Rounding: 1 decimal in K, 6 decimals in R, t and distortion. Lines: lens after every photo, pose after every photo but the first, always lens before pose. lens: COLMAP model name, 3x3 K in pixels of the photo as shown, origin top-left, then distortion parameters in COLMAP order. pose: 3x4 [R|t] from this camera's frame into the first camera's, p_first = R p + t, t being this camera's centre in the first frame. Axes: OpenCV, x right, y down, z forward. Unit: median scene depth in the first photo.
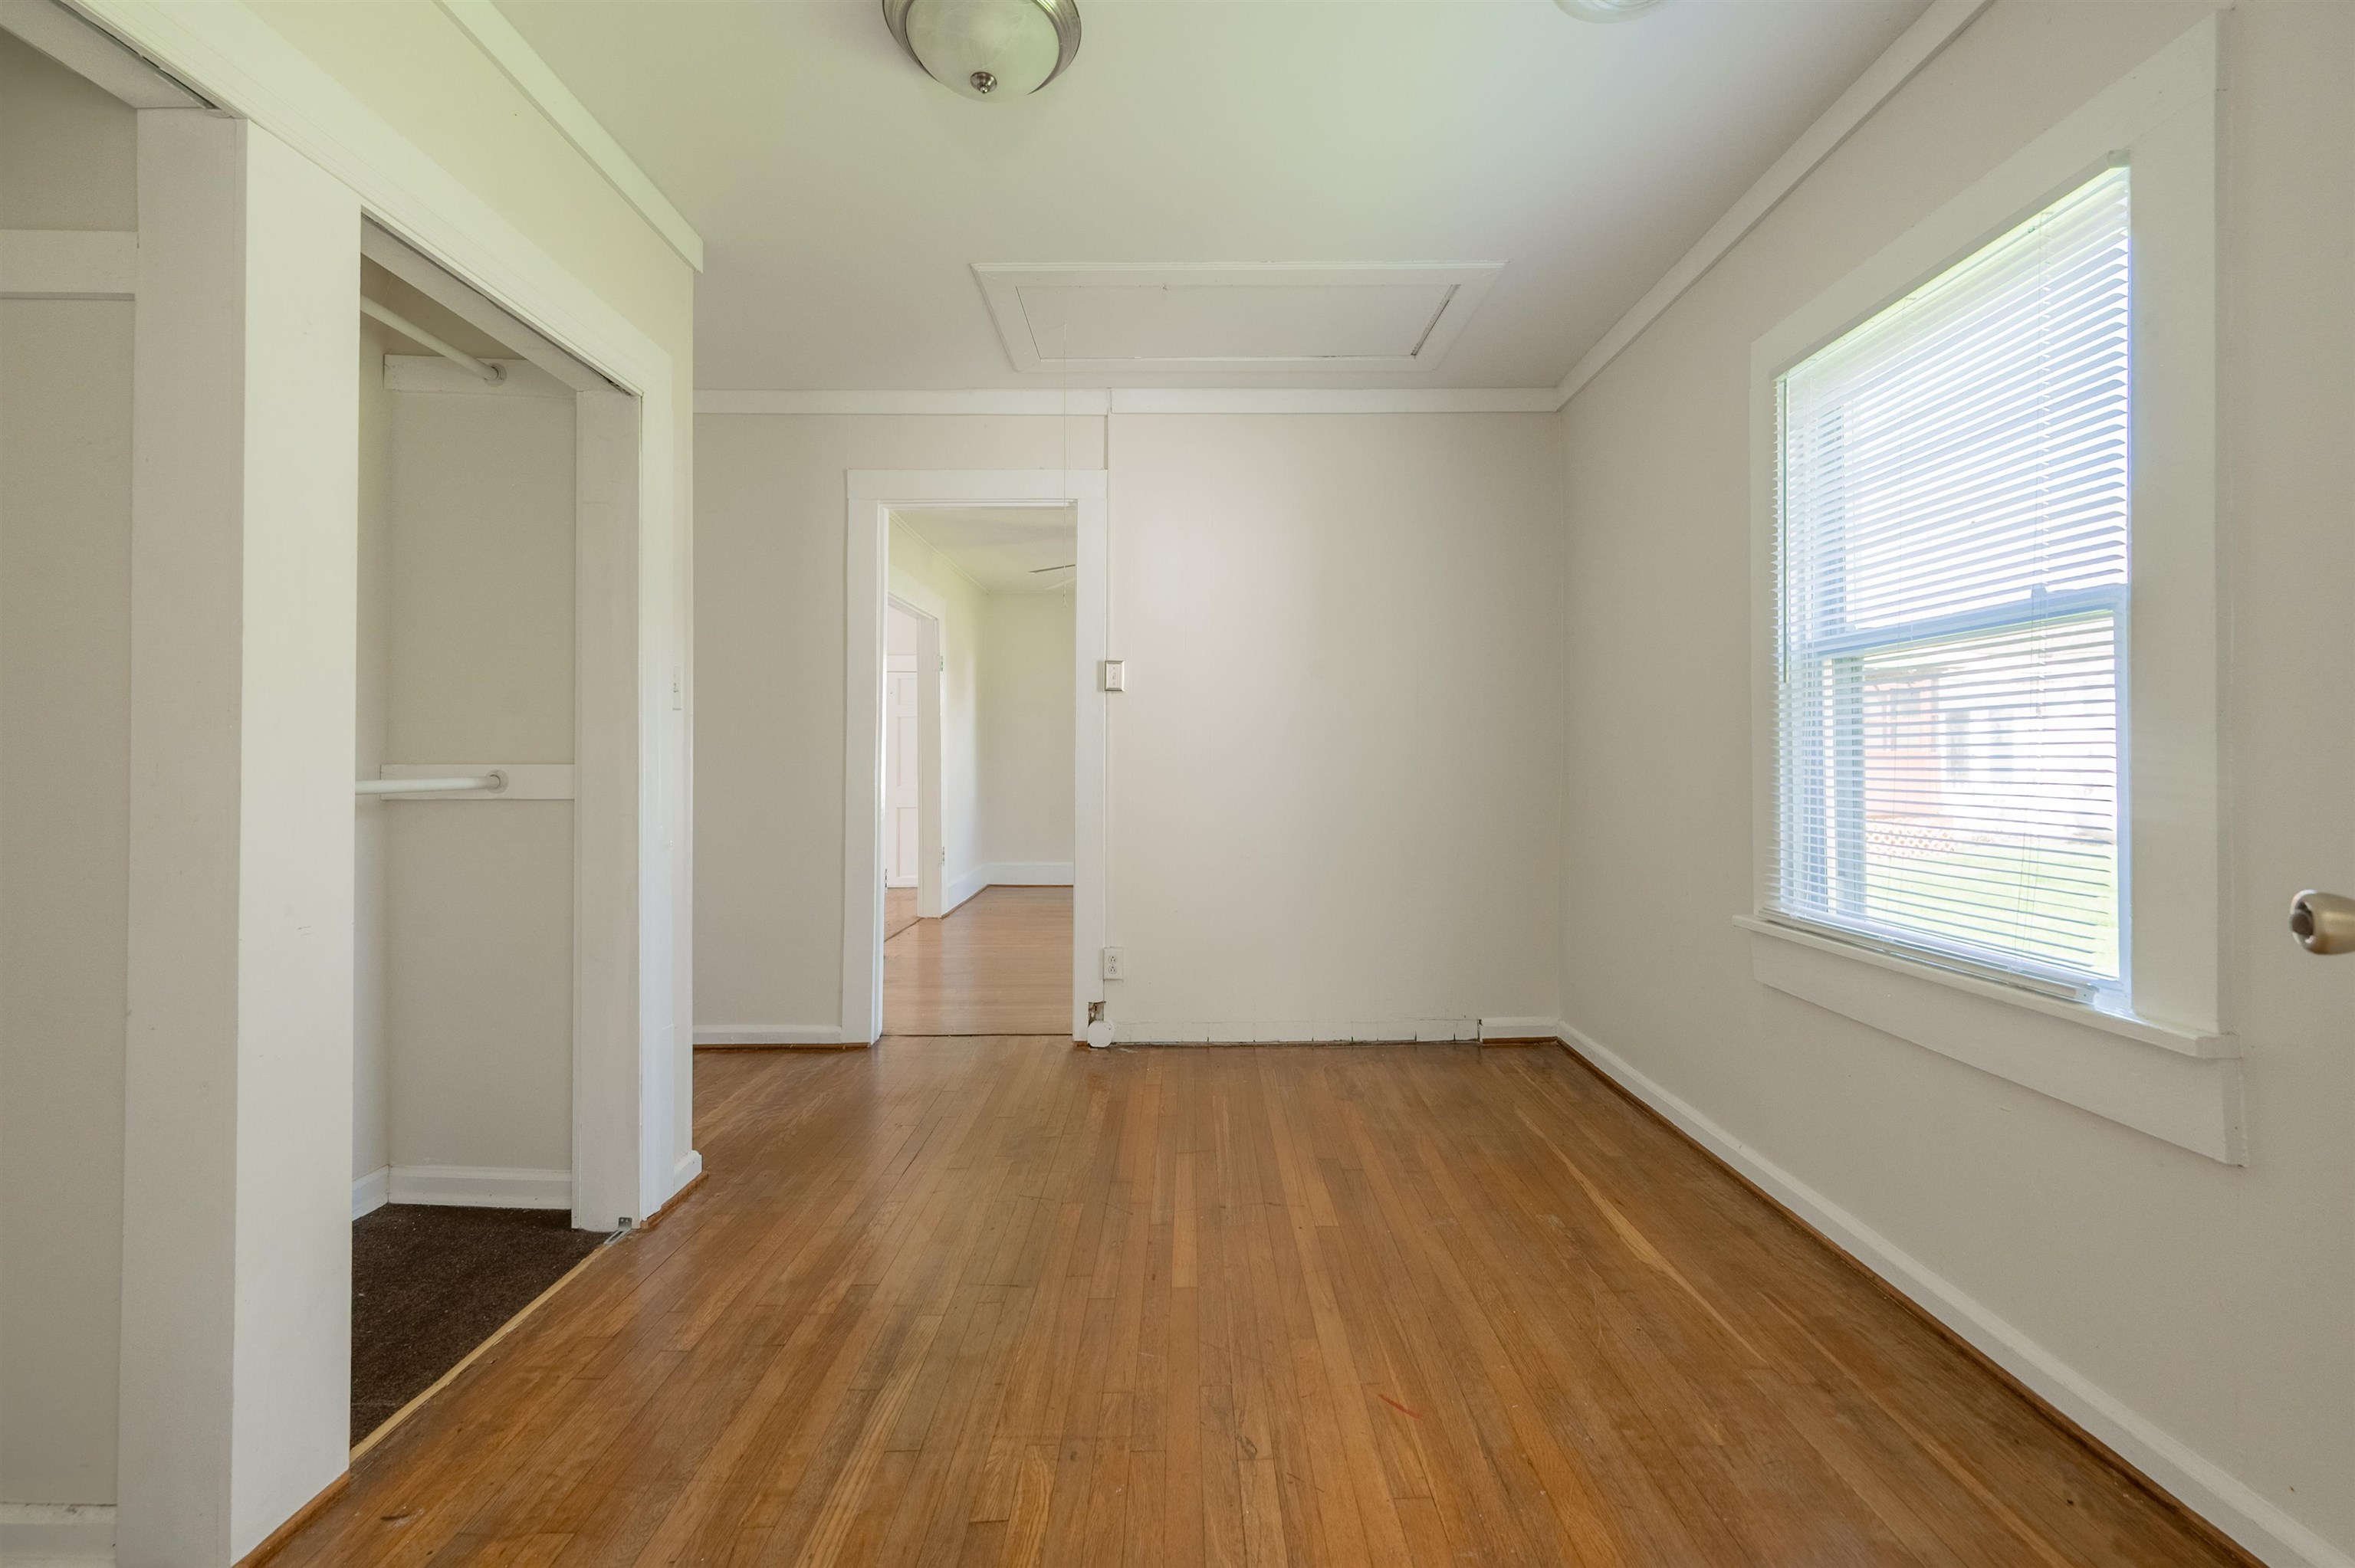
lens RADIAL K [[952.9, 0, 1186.1], [0, 952.9, 754.6], [0, 0, 1]] dist [0.000971, 0.000134]
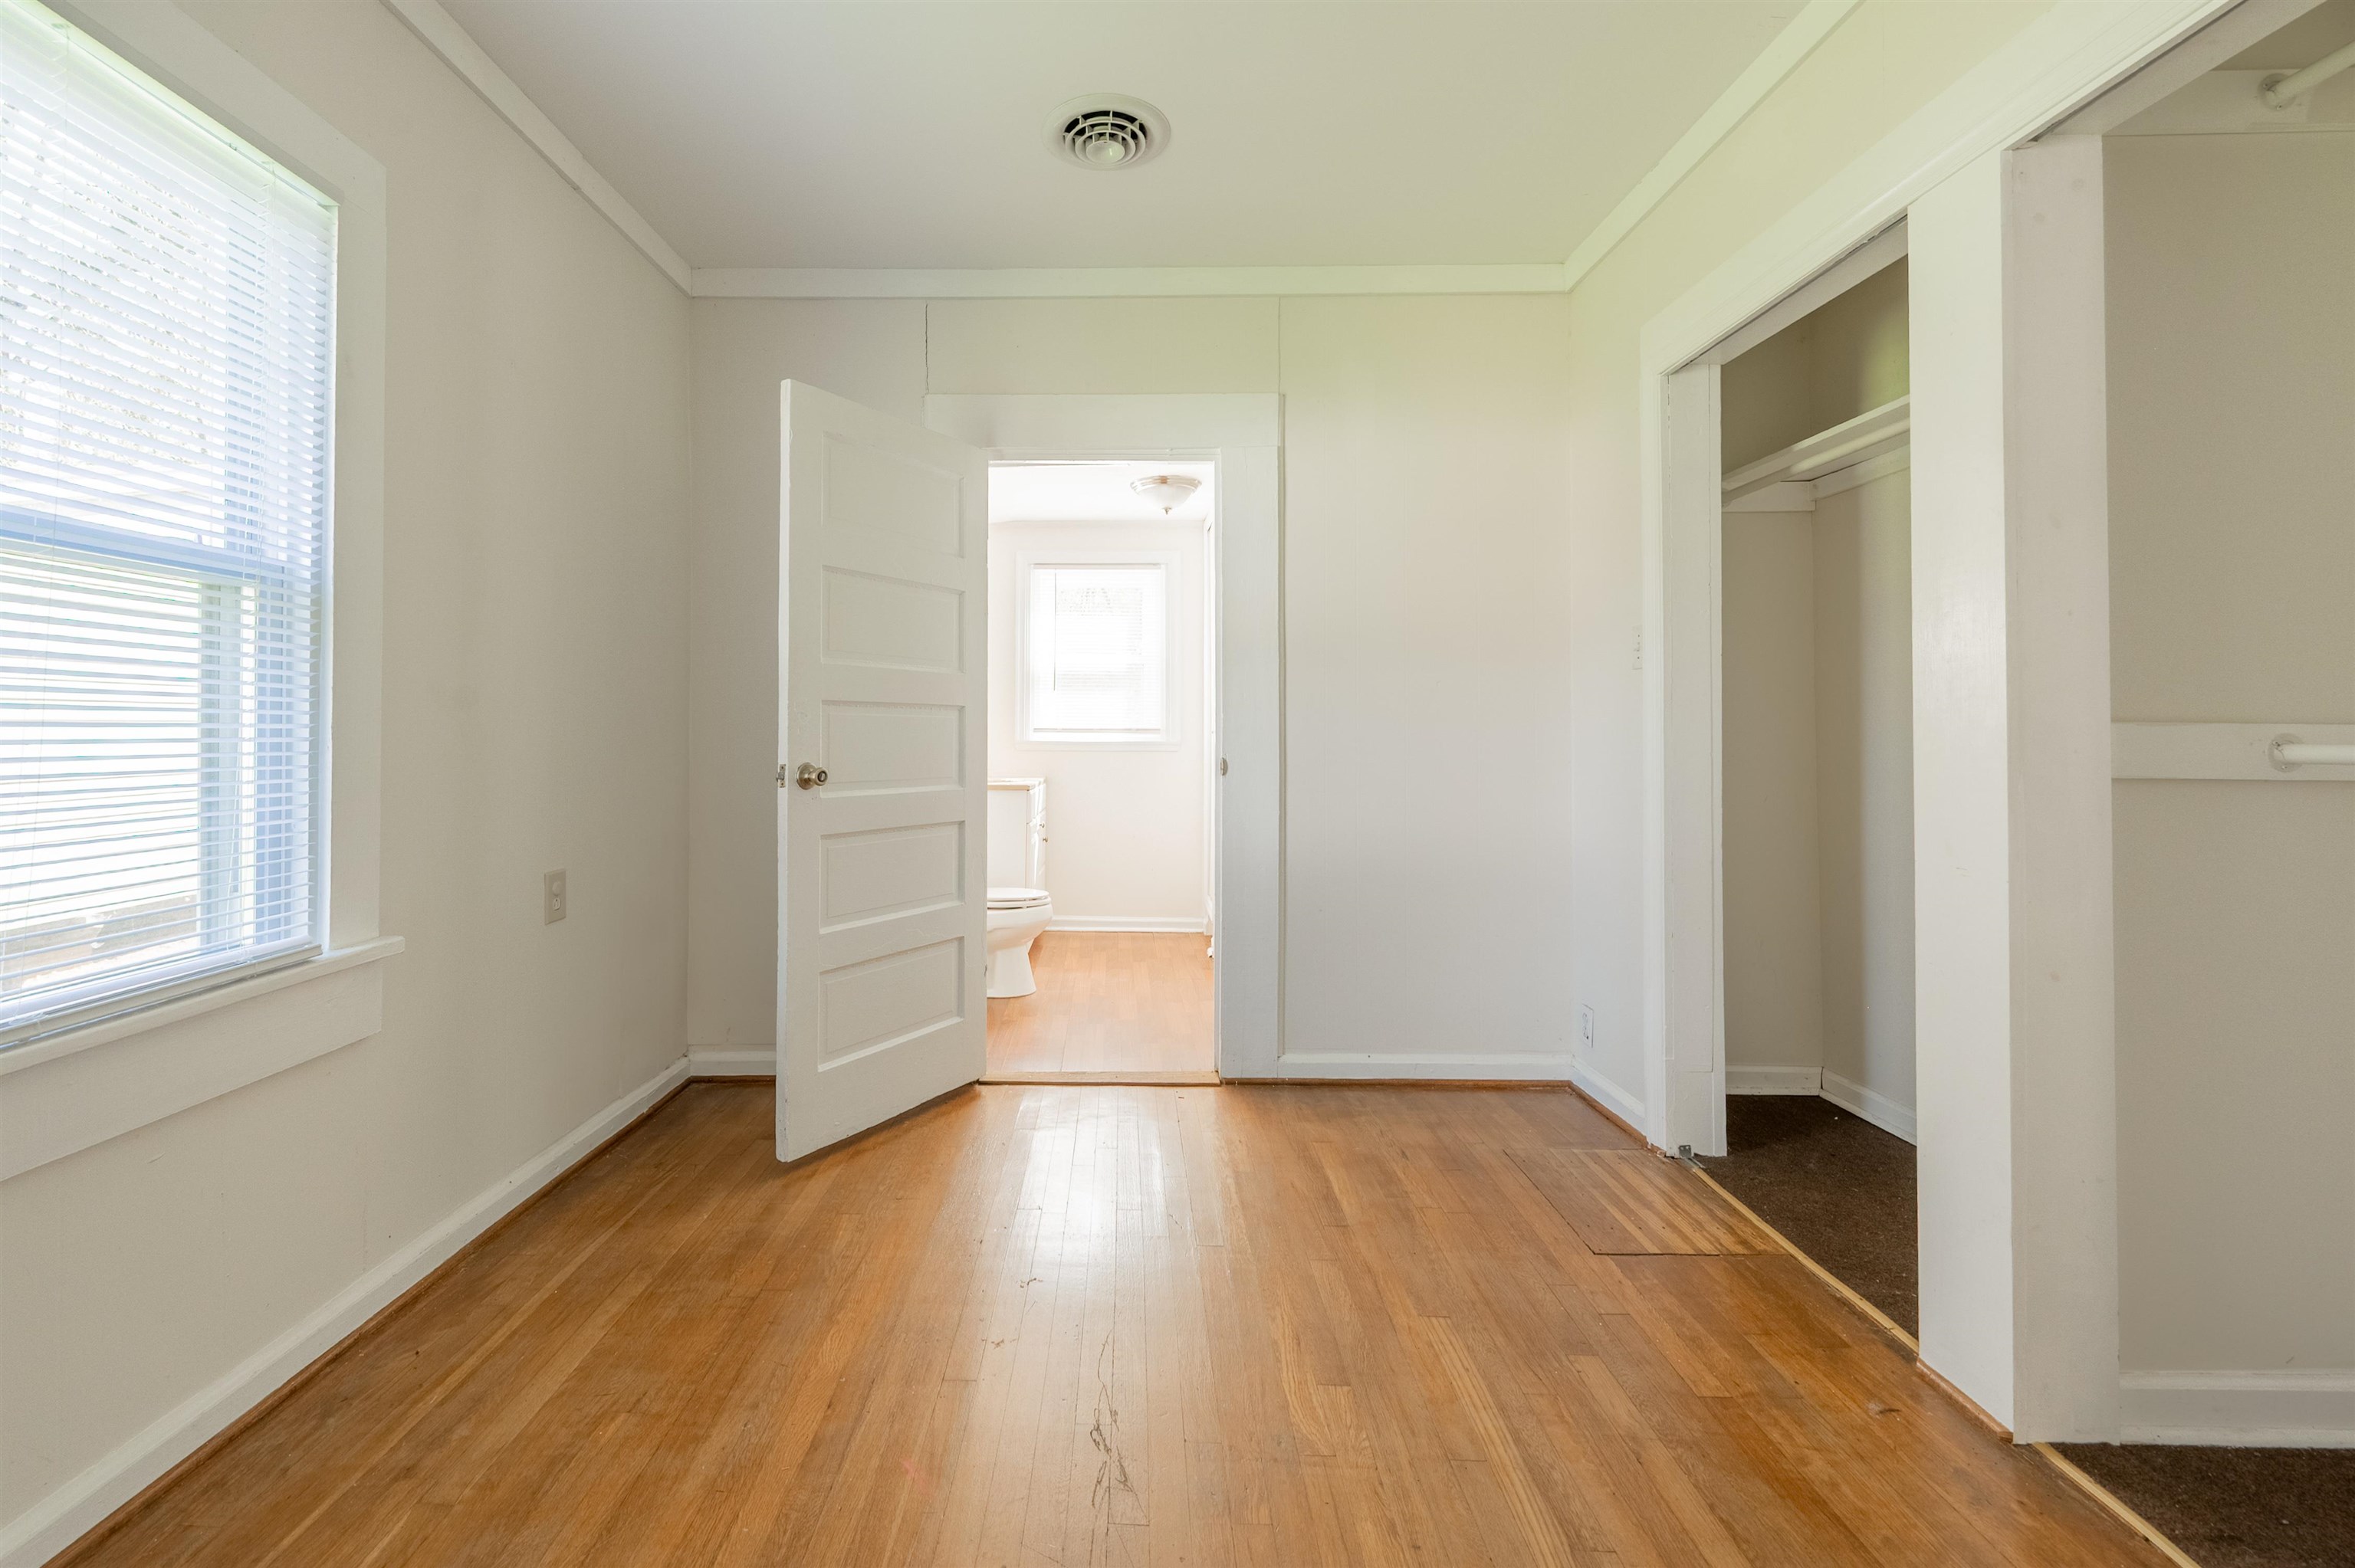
lens RADIAL K [[977.6, 0, 1107.6], [0, 977.6, 715.6], [0, 0, 1]] dist [0.001825, -0.000555]
pose [[-0.999321, 0.007523, 0.036074, 0.010351], [0.006721, 0.999729, -0.022292, 0.013769], [-0.036232, -0.022034, -0.999100, 1.342598]]
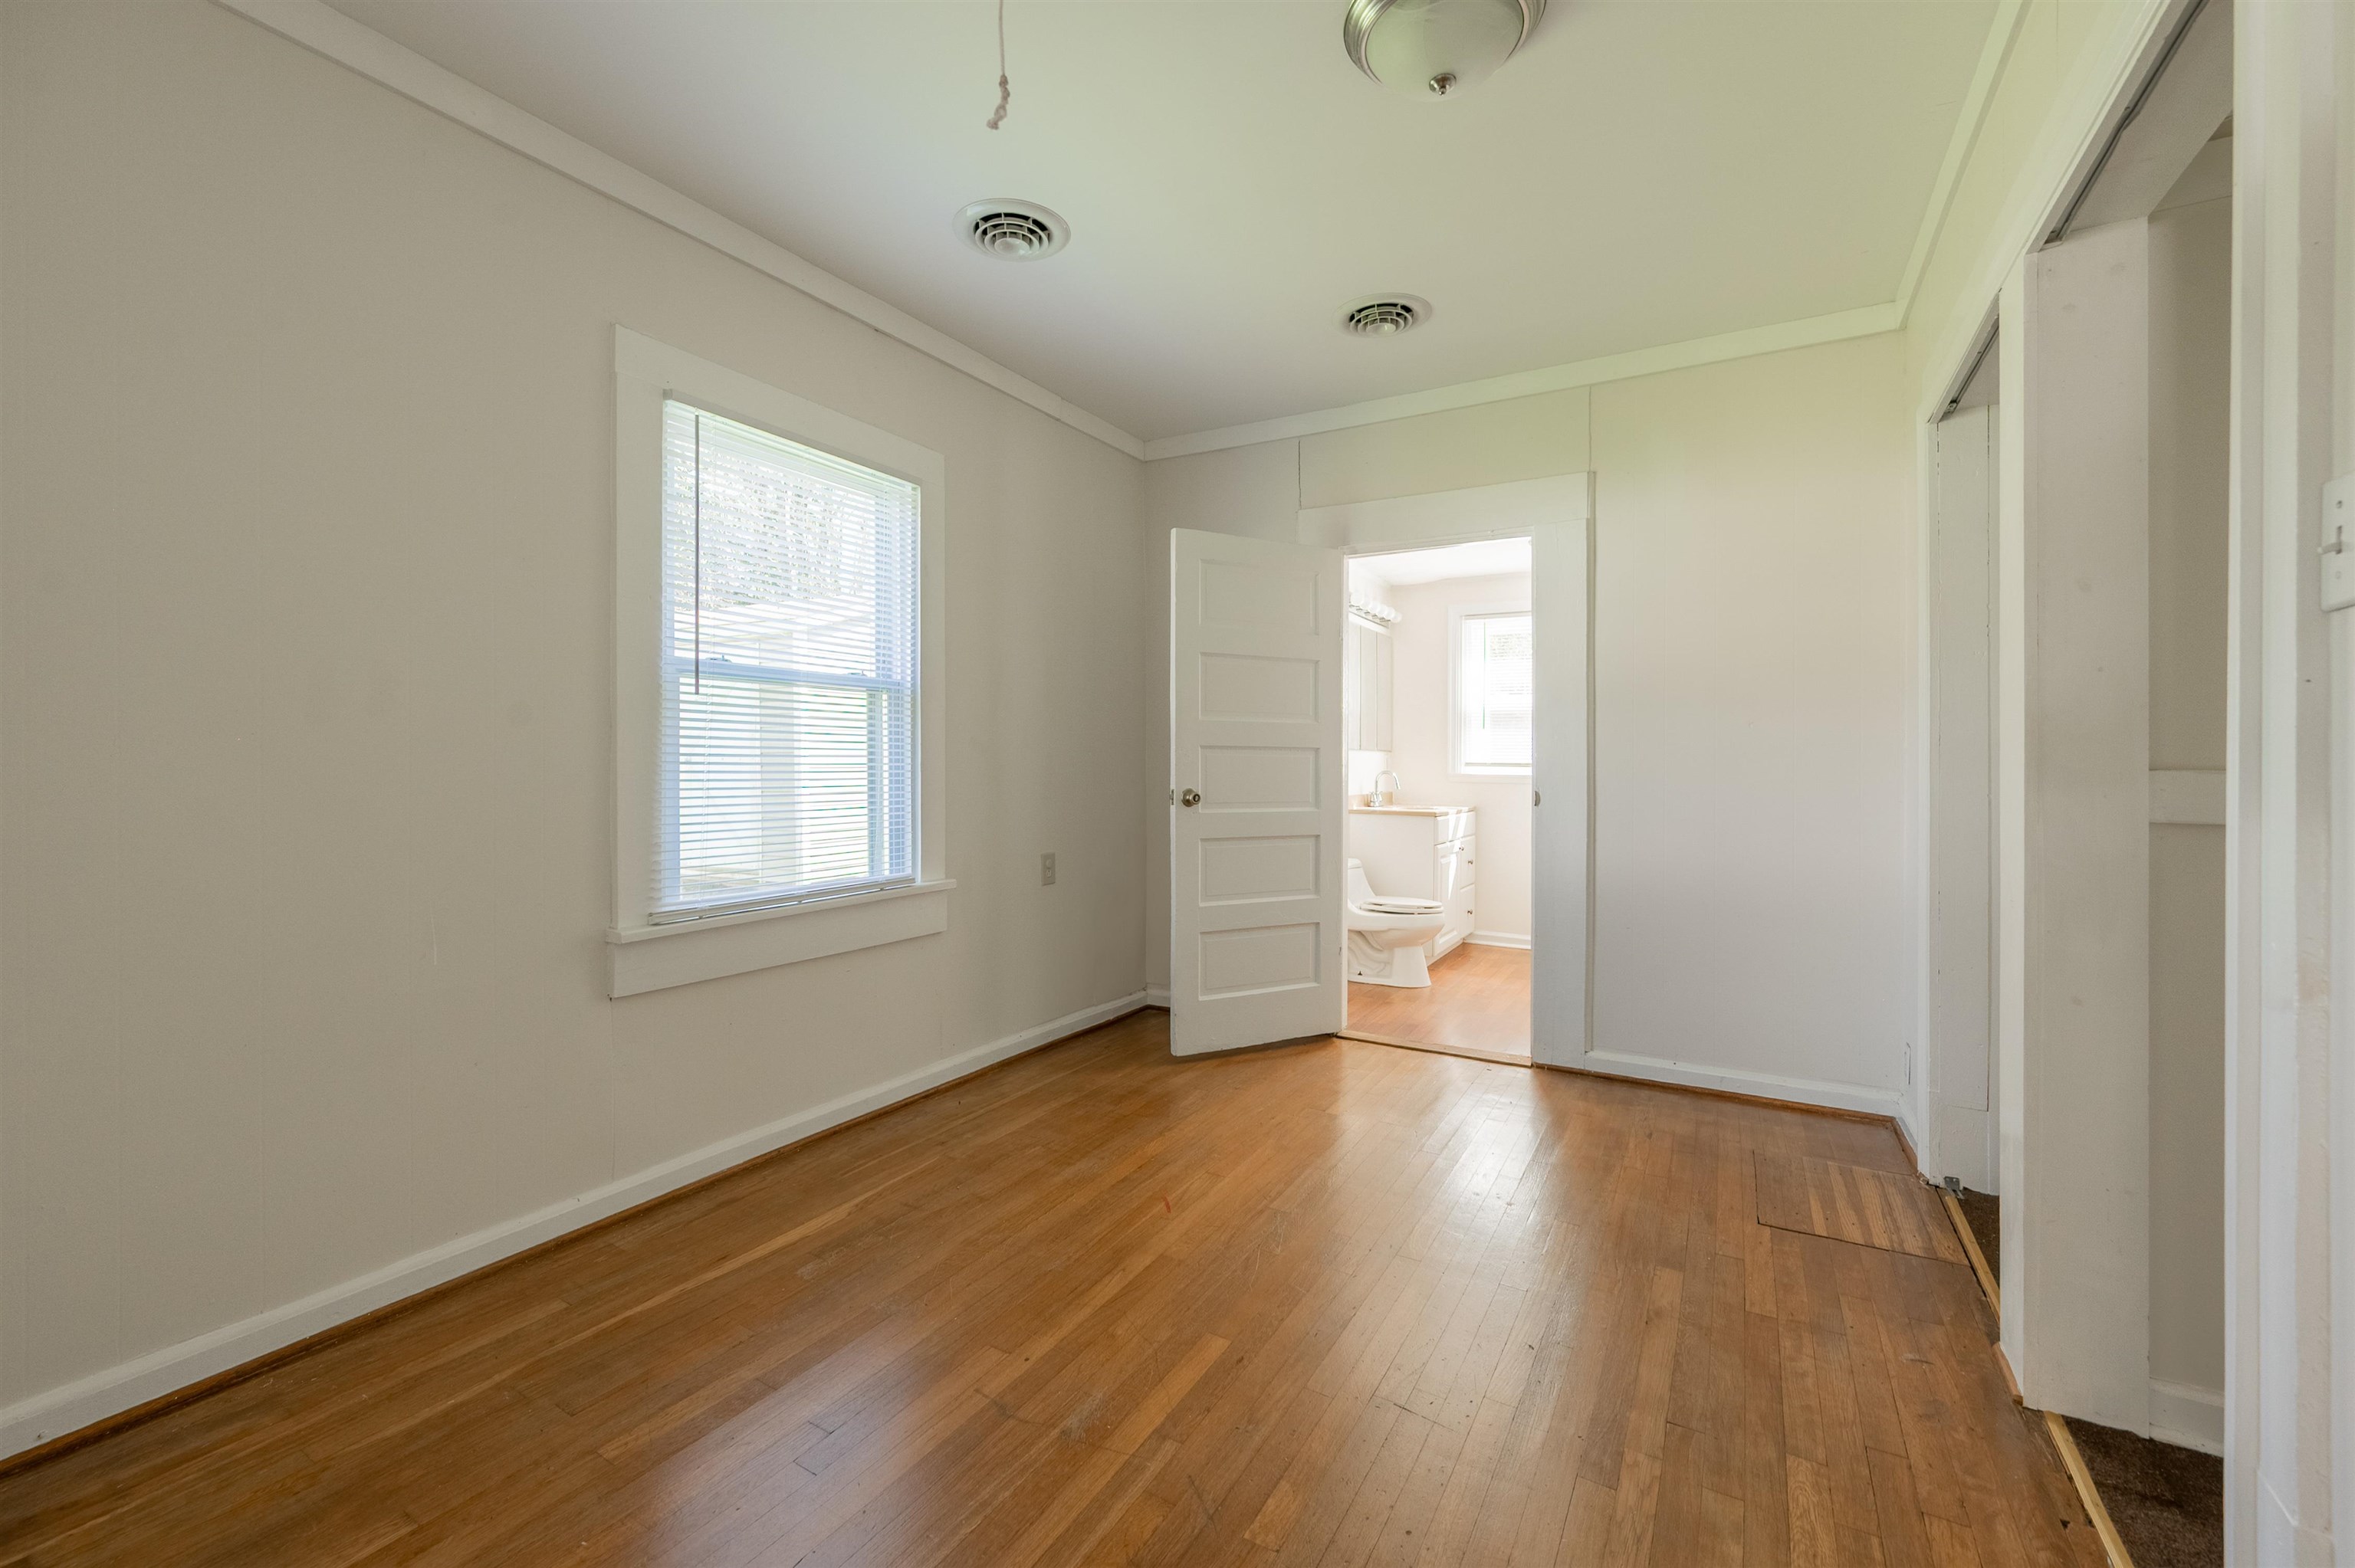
lens RADIAL K [[956.5, 0, 1182.7], [0, 956.5, 768.1], [0, 0, 1]] dist [0.000364, -0.000042]
pose [[-0.859413, -0.000389, 0.511281, -0.392620], [-0.001002, 0.999999, -0.000923, 0.008003], [-0.511280, -0.001305, -0.859413, 1.605054]]
